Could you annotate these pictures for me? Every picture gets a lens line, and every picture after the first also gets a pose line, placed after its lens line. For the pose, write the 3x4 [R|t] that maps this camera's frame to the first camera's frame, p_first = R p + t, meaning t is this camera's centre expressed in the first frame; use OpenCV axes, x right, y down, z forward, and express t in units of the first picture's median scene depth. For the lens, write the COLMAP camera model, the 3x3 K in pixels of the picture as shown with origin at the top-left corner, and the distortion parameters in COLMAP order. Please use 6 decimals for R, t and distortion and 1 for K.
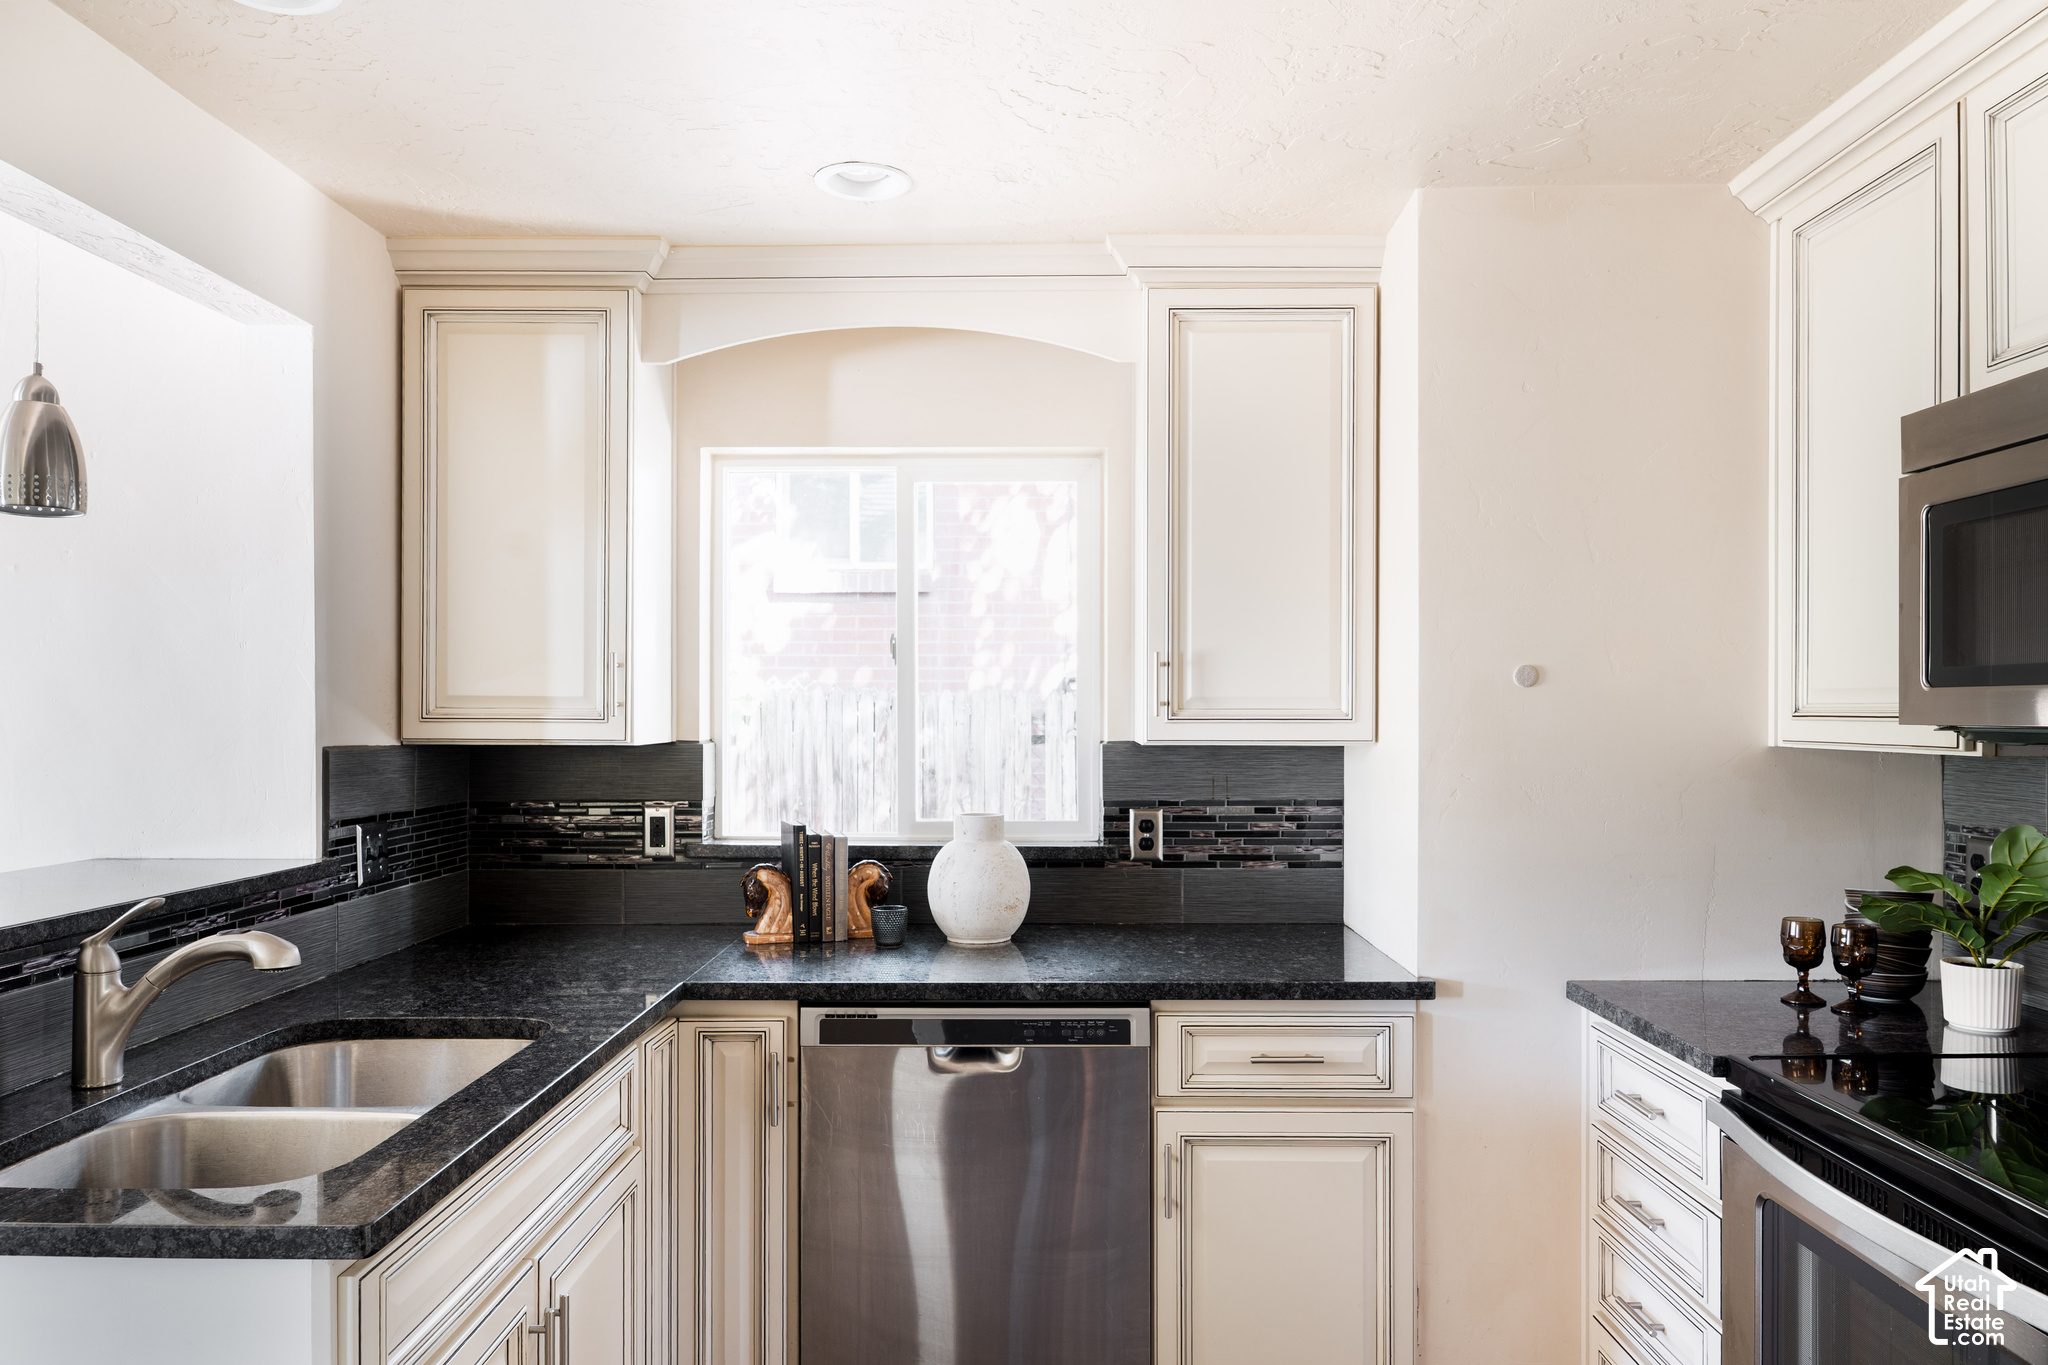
lens RADIAL K [[1385.5, 0, 1025.5], [0, 1385.5, 692.2], [0, 0, 1]] dist [-0.002144, 0.001445]
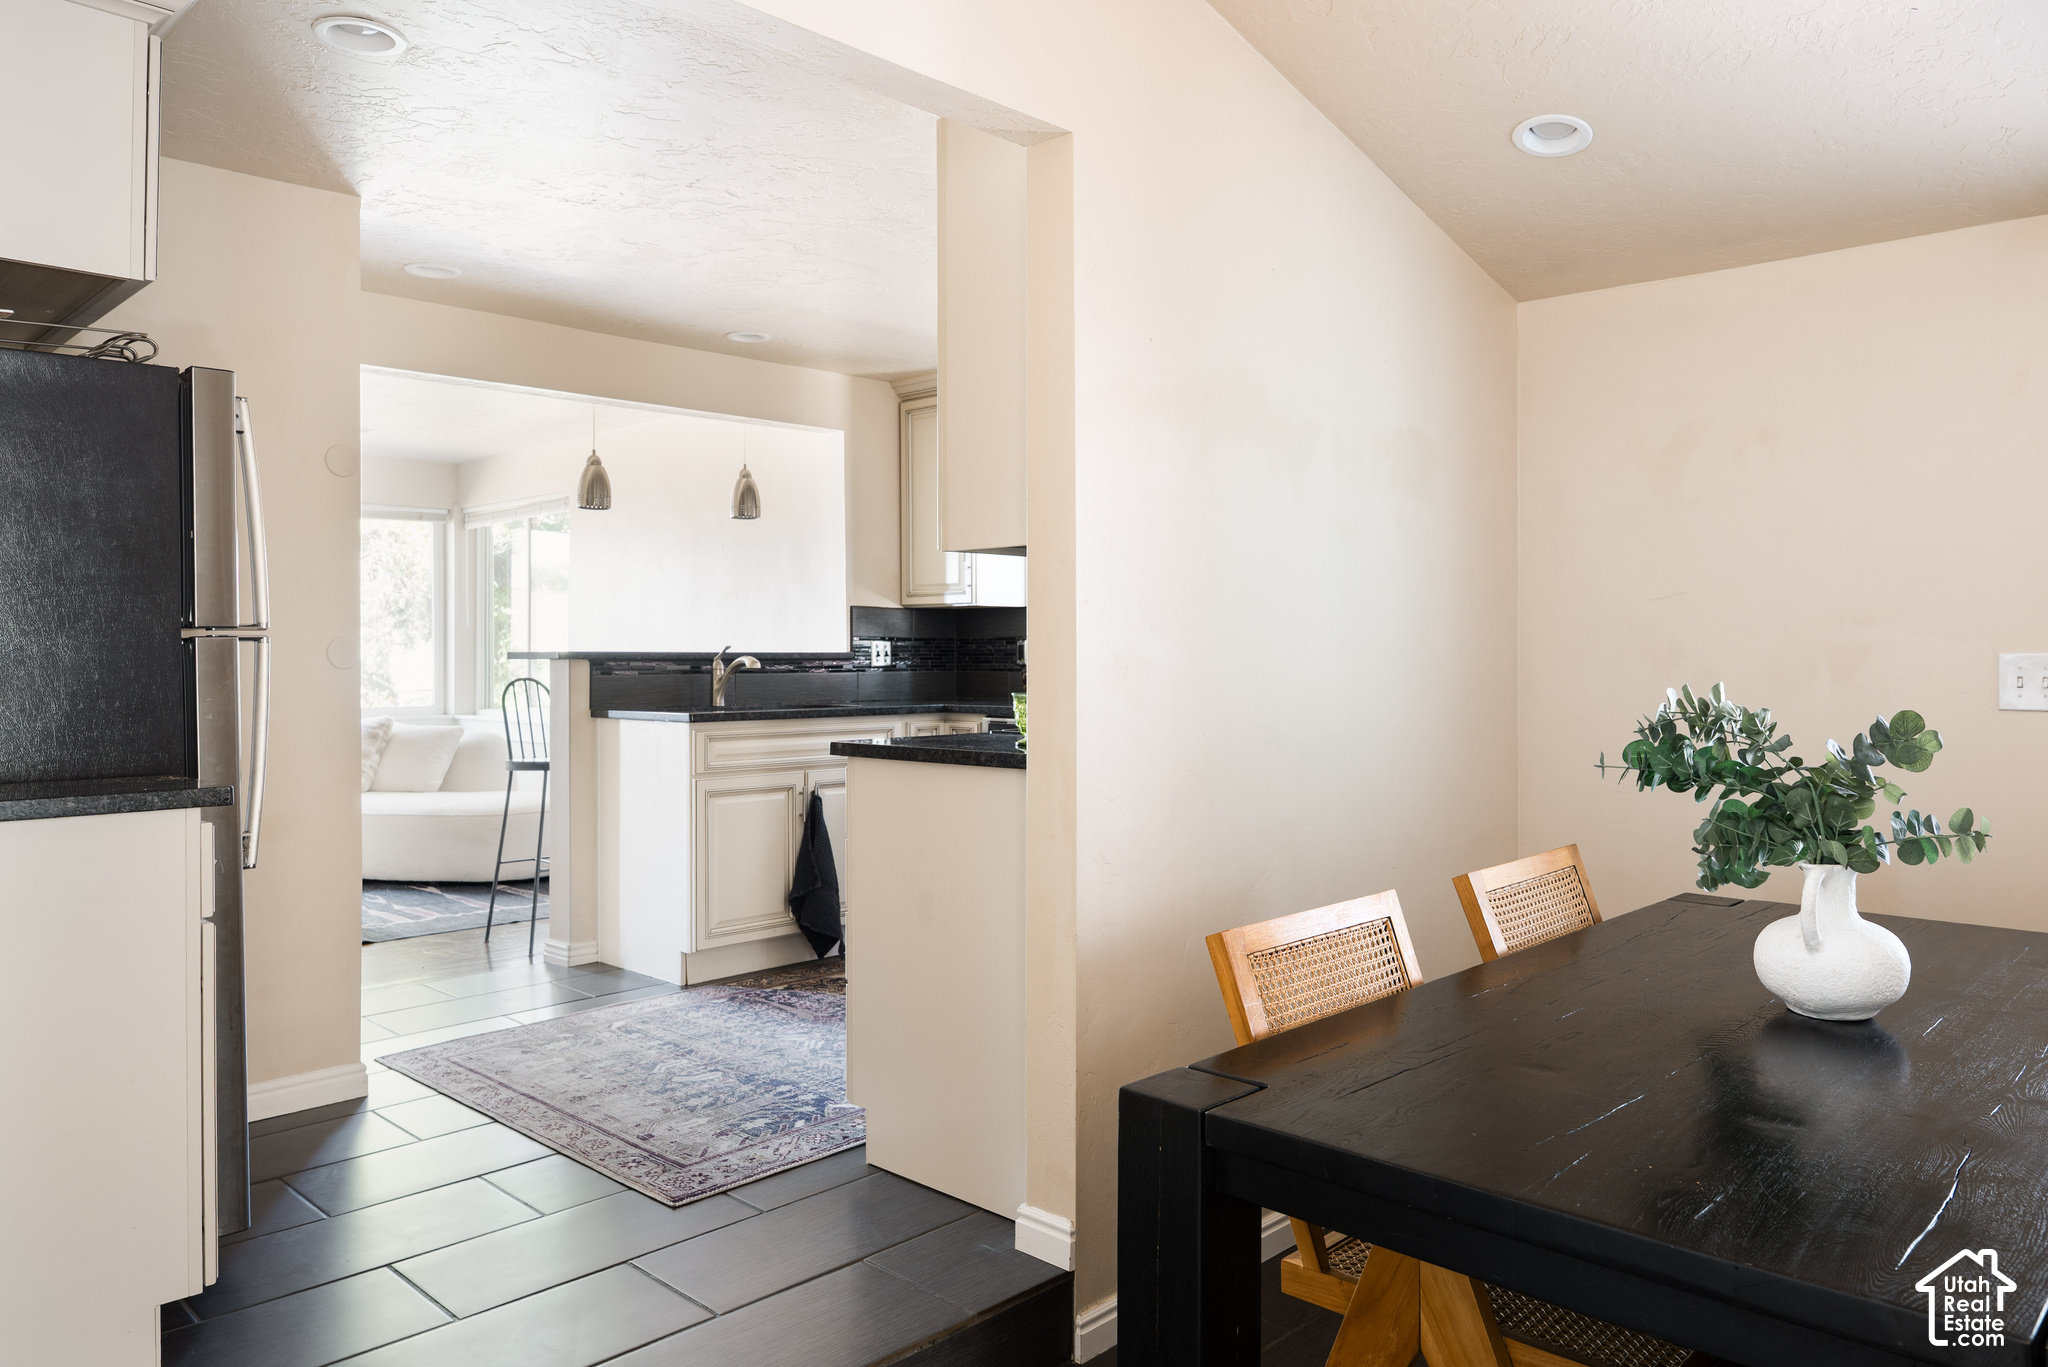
lens RADIAL K [[1385.5, 0, 1018.4], [0, 1385.5, 674.7], [0, 0, 1]] dist [-0.002144, 0.001445]
pose [[0.719800, 0.005978, -0.694156, 1.272808], [0.010879, 0.999743, 0.019891, 0.106839], [0.694097, -0.021869, 0.719550, -0.497323]]
